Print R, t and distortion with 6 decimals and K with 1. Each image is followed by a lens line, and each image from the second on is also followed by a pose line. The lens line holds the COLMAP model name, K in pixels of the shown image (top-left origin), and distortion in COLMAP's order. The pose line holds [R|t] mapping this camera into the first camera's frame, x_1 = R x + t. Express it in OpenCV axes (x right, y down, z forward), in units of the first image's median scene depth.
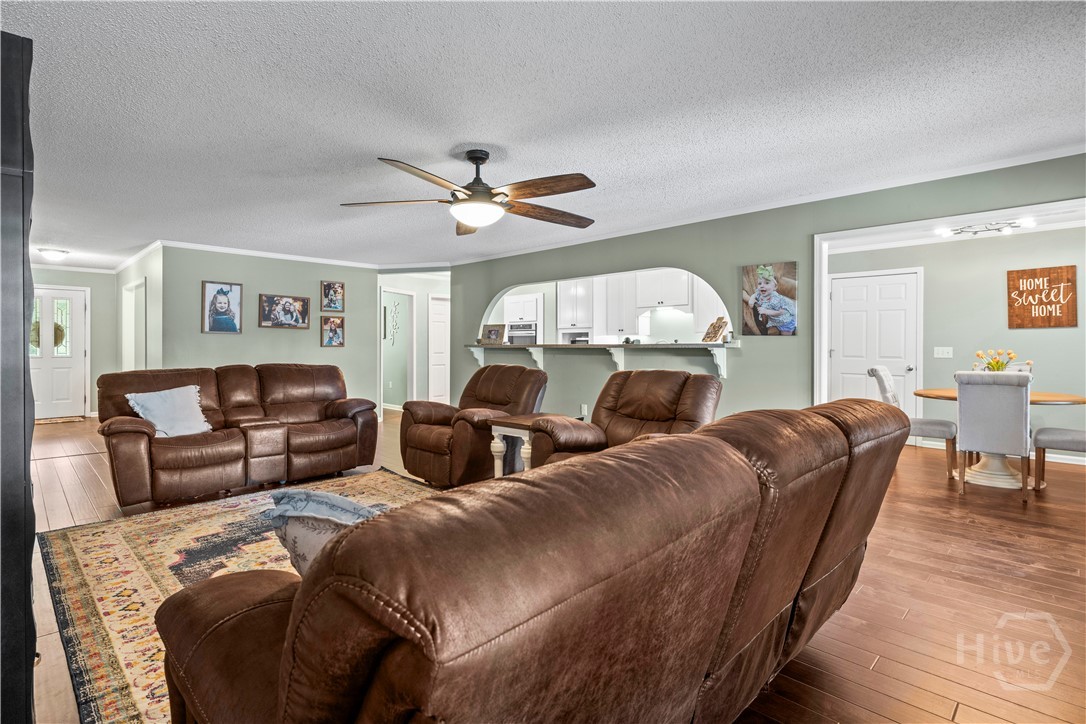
lens RADIAL K [[531.3, 0, 525.5], [0, 531.3, 344.4], [0, 0, 1]] dist [-0.004187, -0.000442]
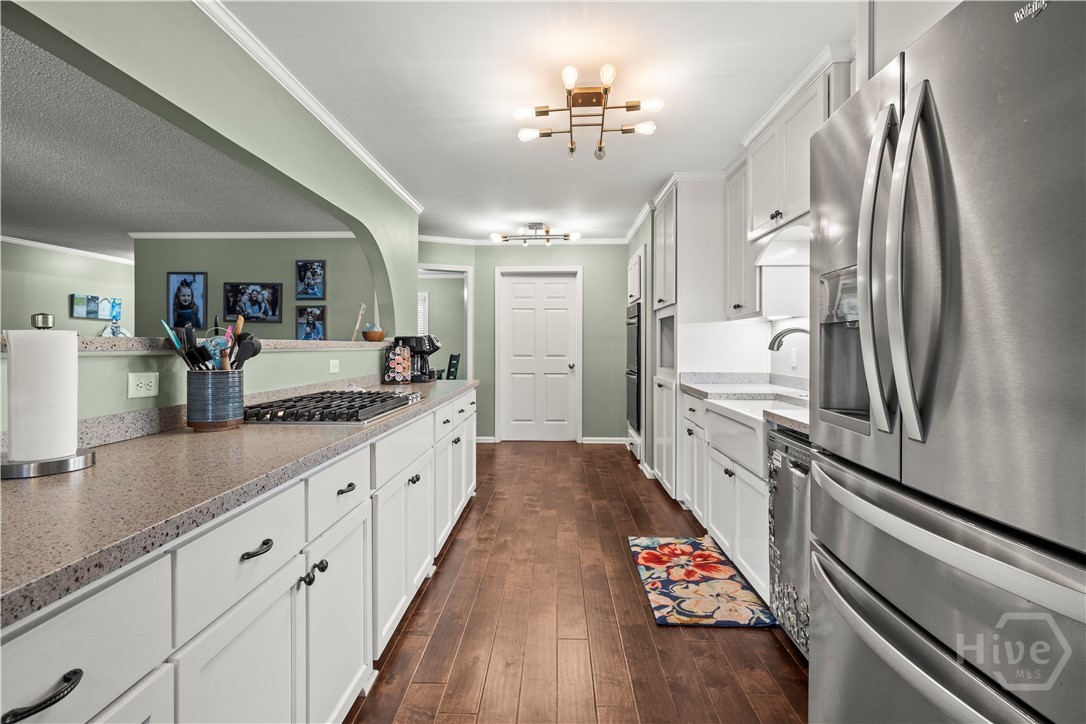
lens RADIAL K [[531.3, 0, 547.2], [0, 531.3, 344.0], [0, 0, 1]] dist [-0.004187, -0.000442]
pose [[0.699107, 0.001882, -0.715015, 0.490631], [-0.002343, 0.999997, 0.000341, 0.001840], [0.715013, 0.001436, 0.699109, 0.811081]]
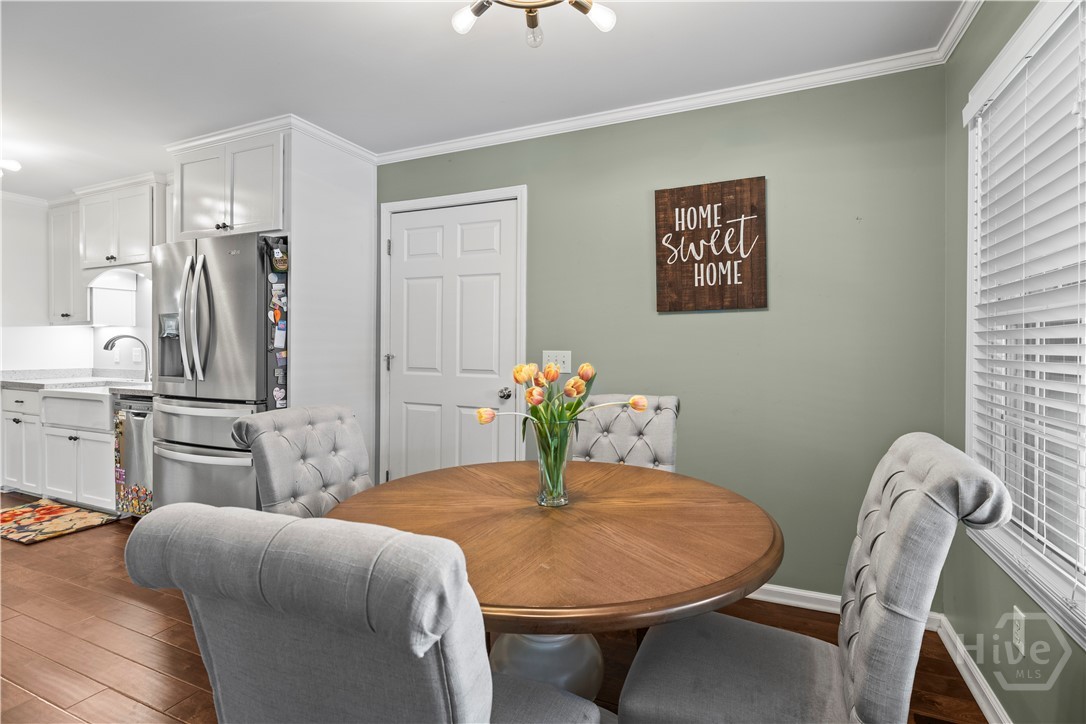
lens RADIAL K [[531.3, 0, 535.5], [0, 531.3, 346.1], [0, 0, 1]] dist [-0.004187, -0.000442]
pose [[0.933616, -0.000449, 0.358276, 0.551405], [-0.001194, 0.999990, 0.004365, -0.000801], [-0.358275, -0.004503, 0.933605, 0.511041]]
